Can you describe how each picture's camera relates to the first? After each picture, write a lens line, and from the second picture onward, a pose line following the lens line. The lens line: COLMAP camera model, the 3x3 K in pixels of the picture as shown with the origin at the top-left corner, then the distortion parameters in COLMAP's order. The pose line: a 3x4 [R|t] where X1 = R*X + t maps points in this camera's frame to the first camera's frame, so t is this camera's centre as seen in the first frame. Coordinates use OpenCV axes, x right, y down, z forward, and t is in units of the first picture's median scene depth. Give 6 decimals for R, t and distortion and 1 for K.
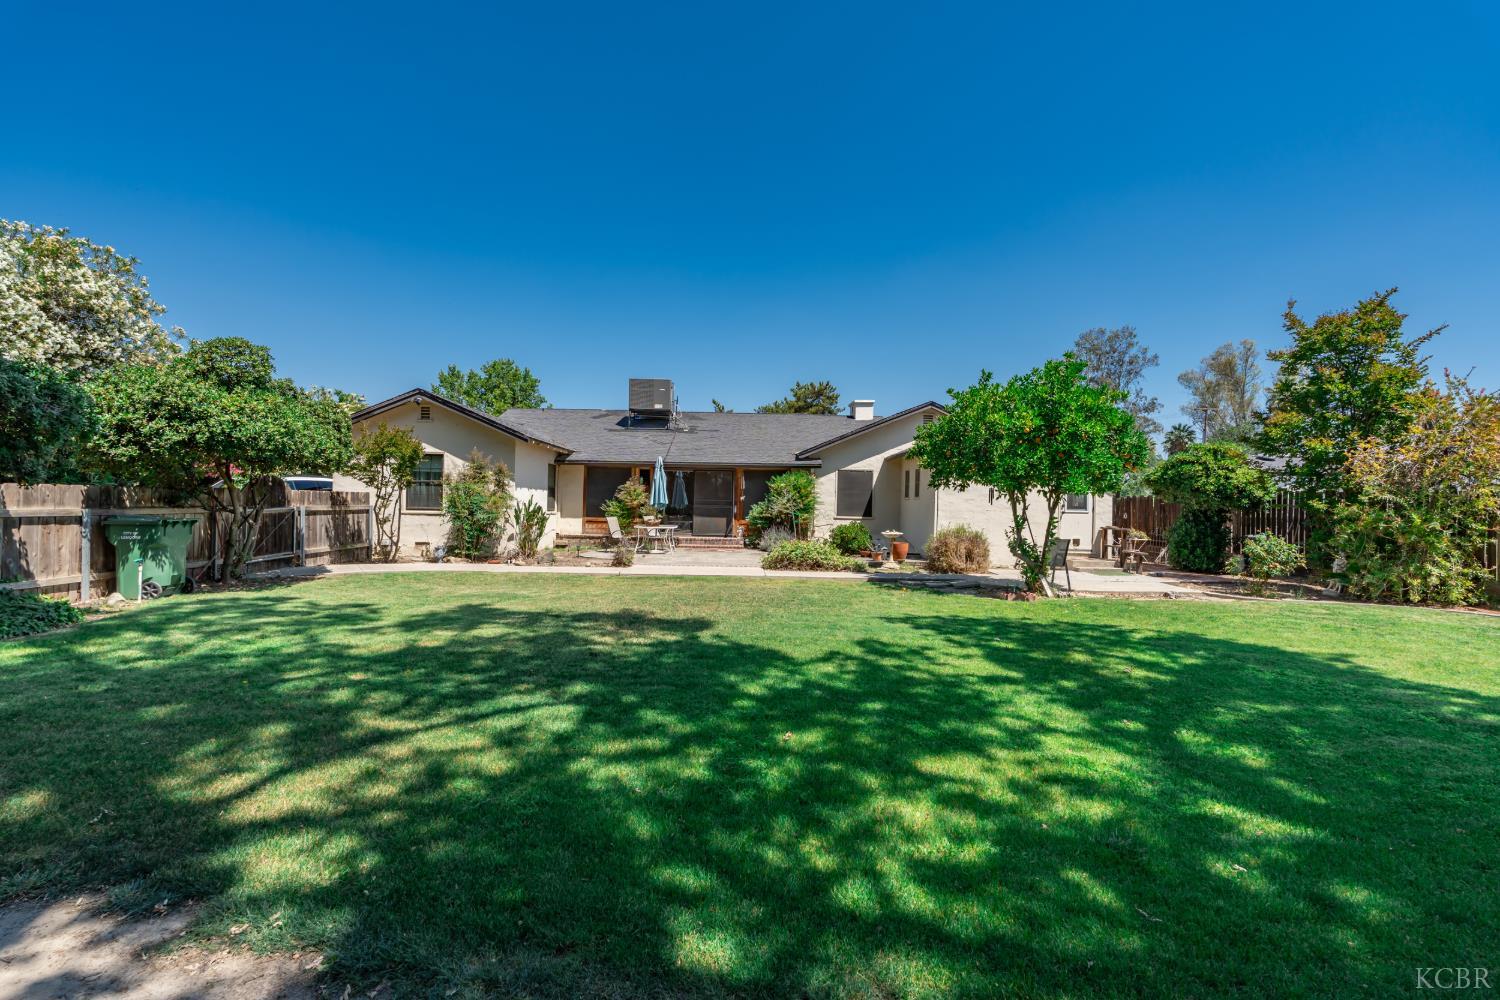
lens RADIAL K [[657.8, 0, 752.6], [0, 657.8, 501.6], [0, 0, 1]] dist [-0.004761, 0.000226]
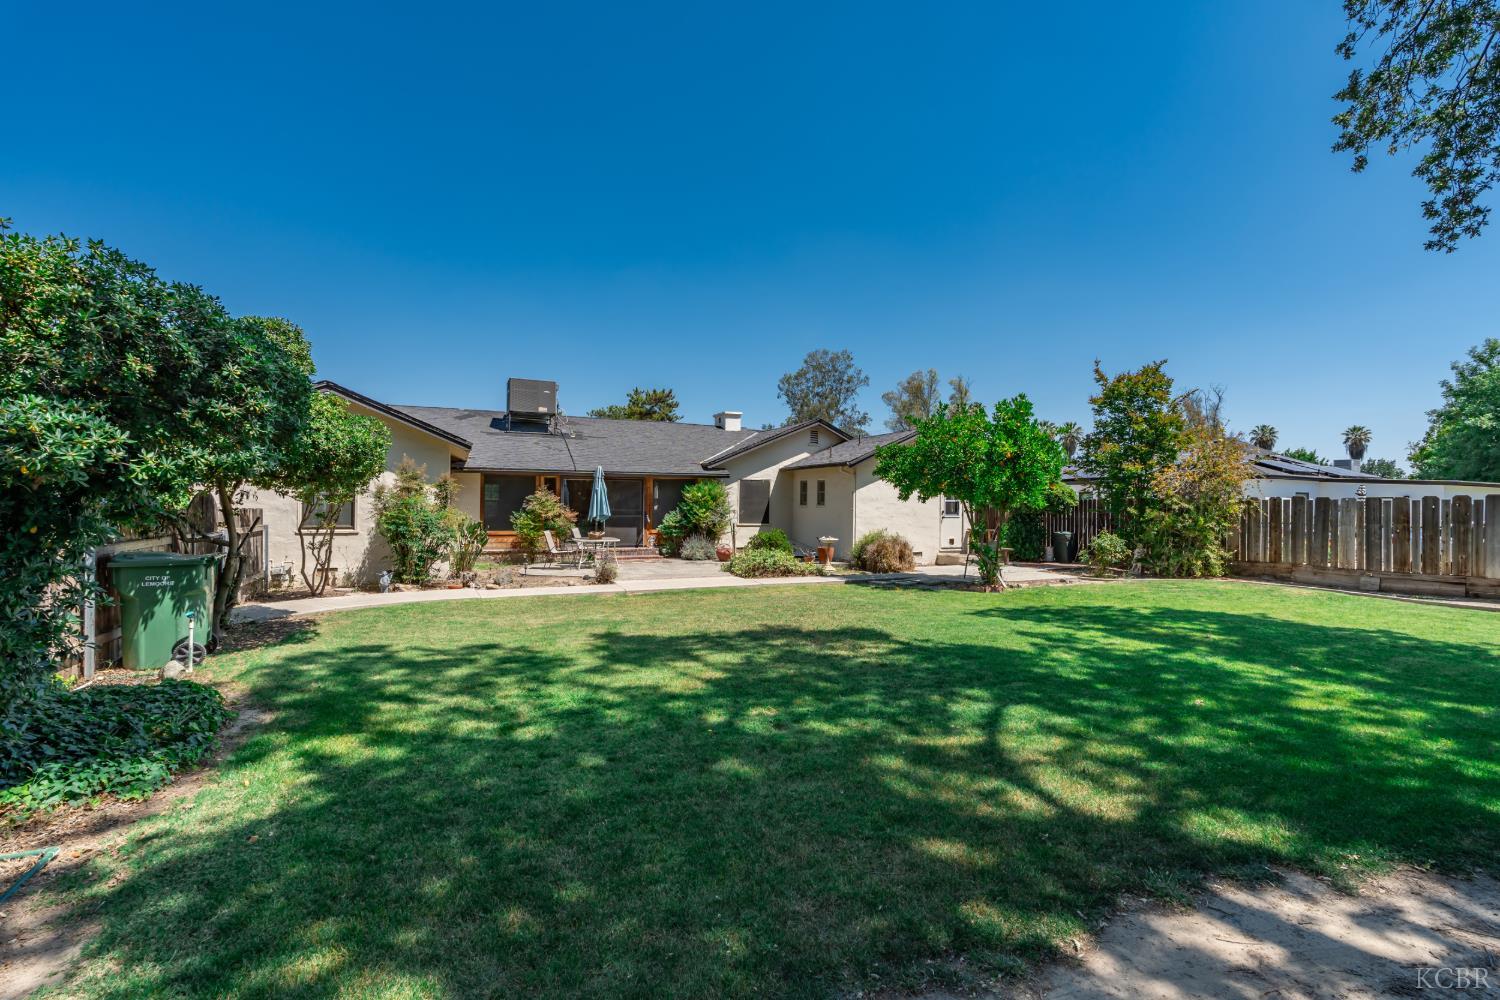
lens RADIAL K [[657.8, 0, 755.3], [0, 657.8, 499.3], [0, 0, 1]] dist [-0.004761, 0.000226]
pose [[0.914045, -0.007248, 0.405548, -0.396944], [0.008915, 0.999958, -0.002222, -0.019955], [-0.405514, 0.005647, 0.914071, 0.039107]]
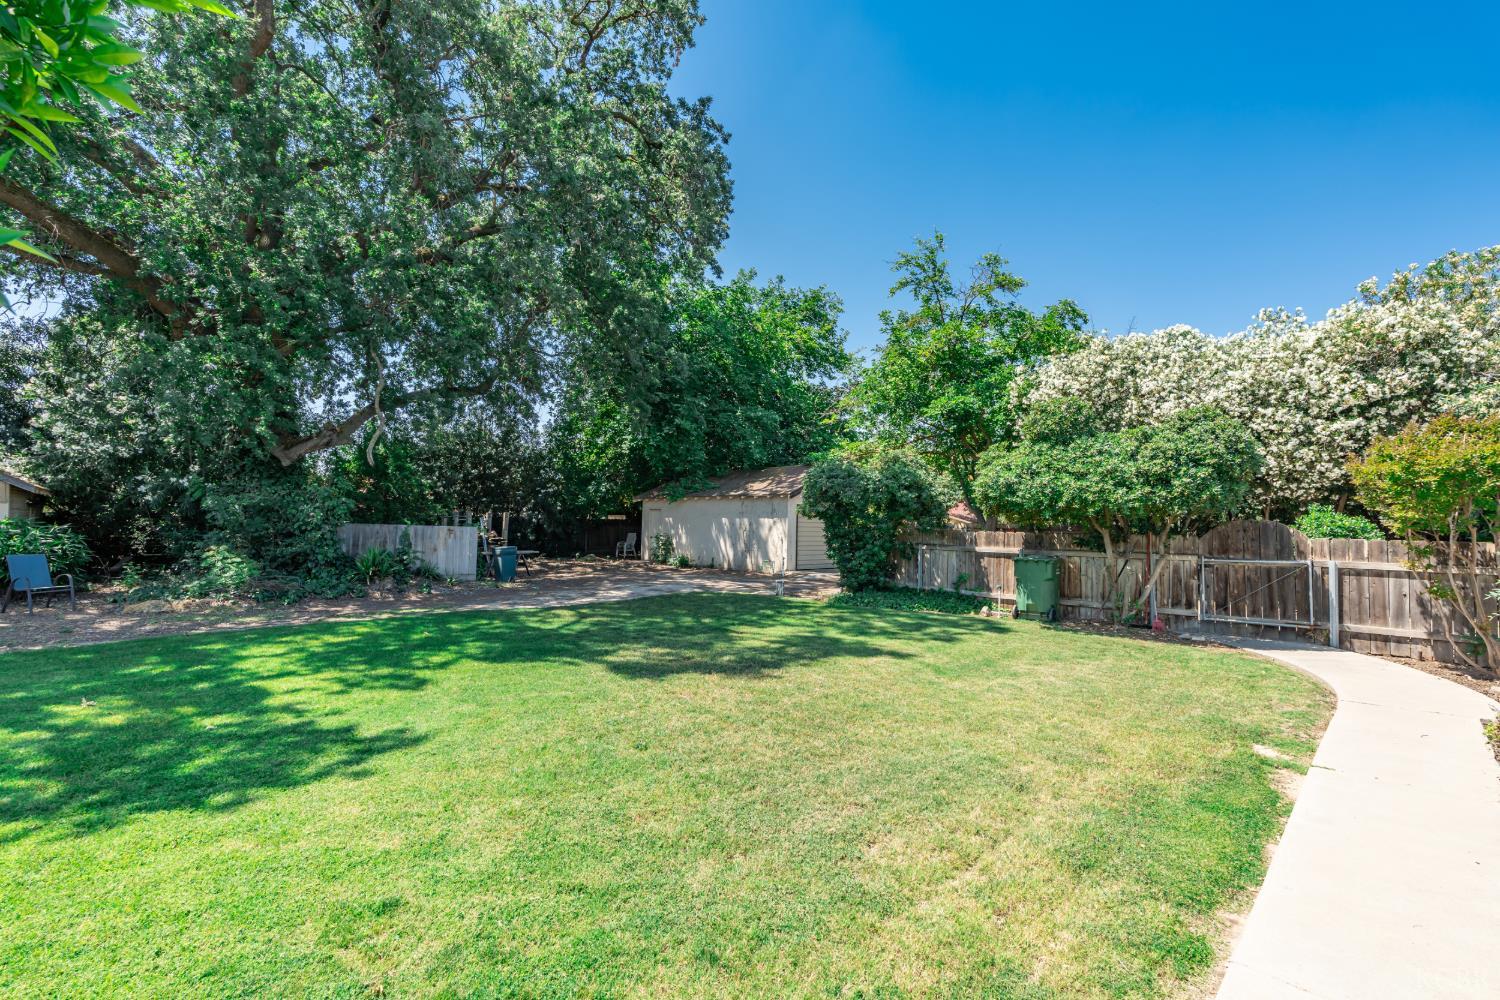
lens RADIAL K [[657.8, 0, 750.2], [0, 657.8, 499.6], [0, 0, 1]] dist [-0.004761, 0.000226]
pose [[-0.719531, -0.057145, -0.692106, 0.241238], [-0.031266, 0.998264, -0.049919, -0.004414], [0.693757, -0.014279, -0.720068, 0.987412]]
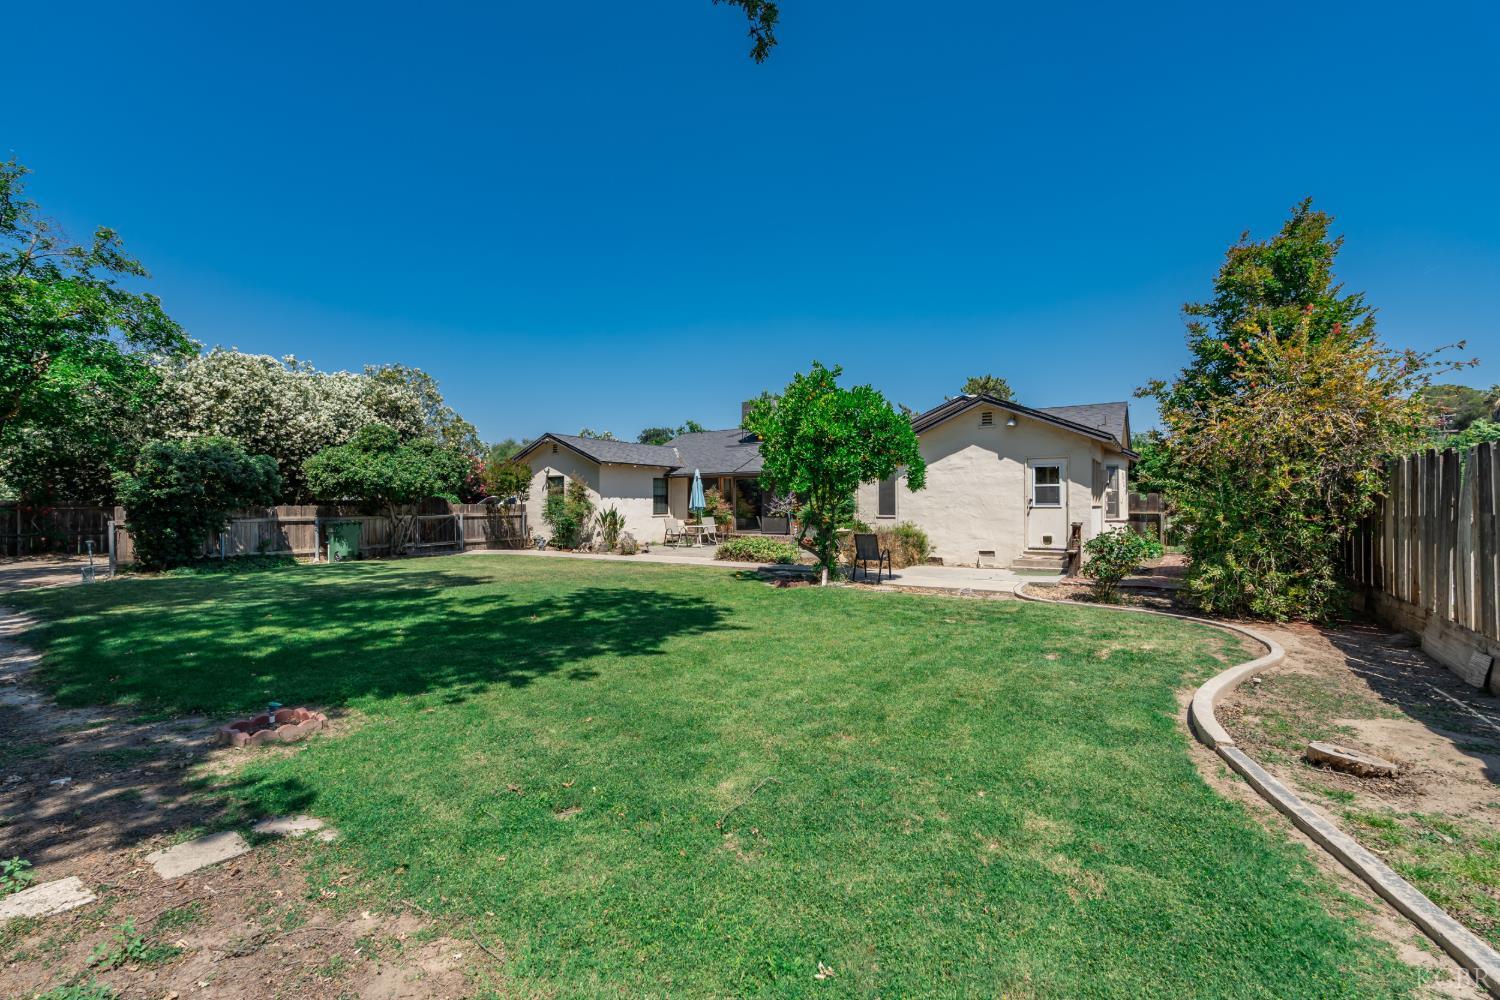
lens RADIAL K [[657.8, 0, 753.9], [0, 657.8, 503.5], [0, 0, 1]] dist [-0.004761, 0.000226]
pose [[0.833418, -0.023848, -0.552129, 0.780464], [0.024027, 0.999687, -0.006911, 0.009182], [0.552121, -0.007506, 0.833730, 0.020935]]
